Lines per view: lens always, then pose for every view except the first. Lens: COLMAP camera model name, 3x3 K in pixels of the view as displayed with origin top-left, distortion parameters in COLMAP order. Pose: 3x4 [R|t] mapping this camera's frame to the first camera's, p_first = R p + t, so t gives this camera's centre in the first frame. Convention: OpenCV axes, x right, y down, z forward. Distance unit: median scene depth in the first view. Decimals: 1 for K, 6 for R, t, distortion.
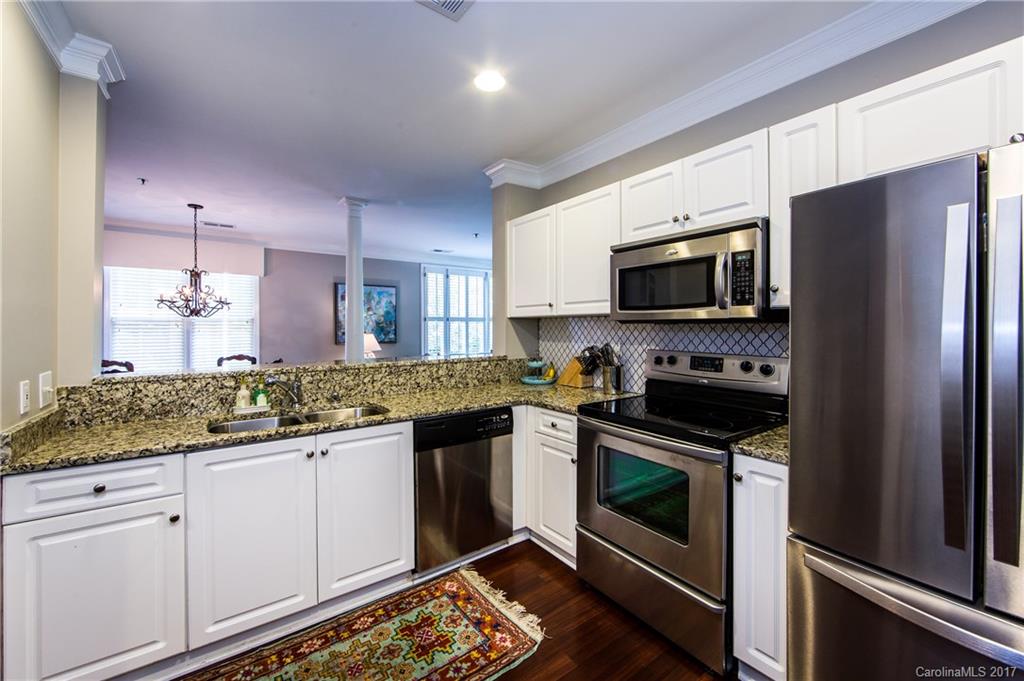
lens RADIAL K [[406.1, 0, 511.3], [0, 406.1, 331.7], [0, 0, 1]] dist [-0.001502, -0.000163]
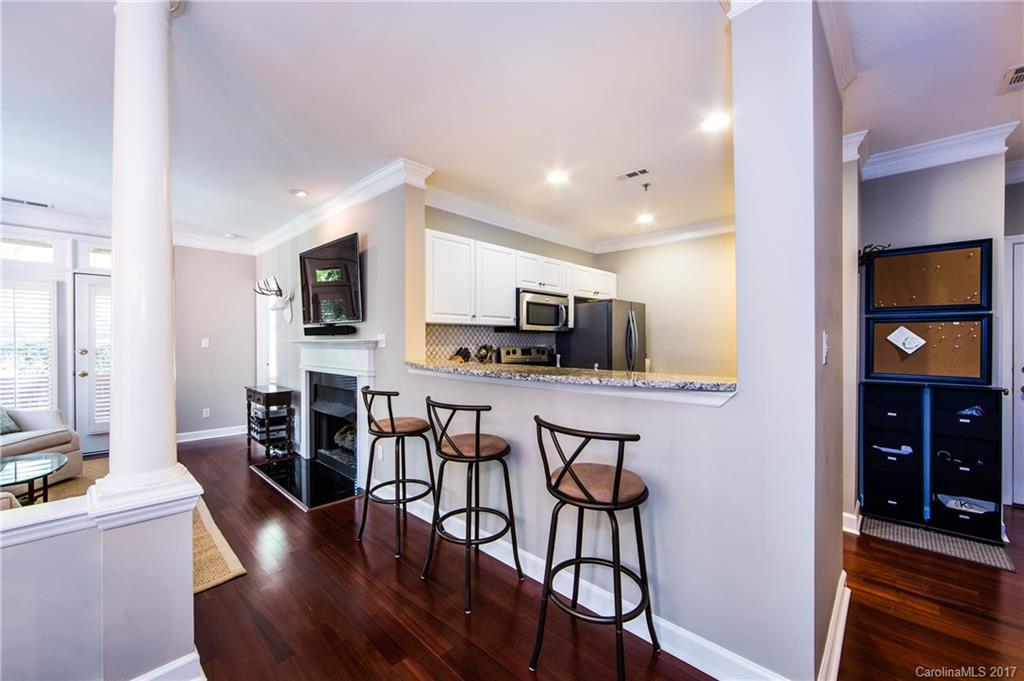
lens RADIAL K [[406.1, 0, 509.3], [0, 406.1, 343.8], [0, 0, 1]] dist [-0.001502, -0.000163]
pose [[-0.170704, -0.003236, 0.985317, -1.478836], [0.010432, 0.999933, 0.005091, 0.023003], [-0.985267, 0.011148, -0.170659, 1.361605]]
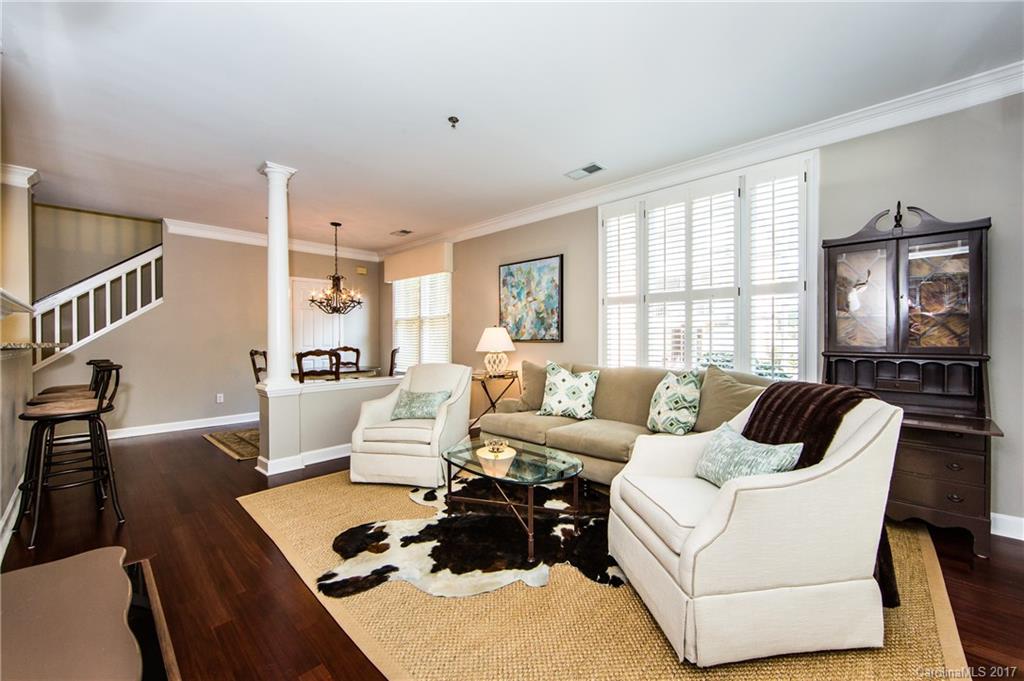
lens RADIAL K [[406.1, 0, 514.7], [0, 406.1, 336.8], [0, 0, 1]] dist [-0.001502, -0.000163]
pose [[0.195452, 0.006735, -0.980690, 0.394459], [-0.002797, 0.999976, 0.006310, 0.017705], [0.980709, 0.001510, 0.195466, 0.942435]]
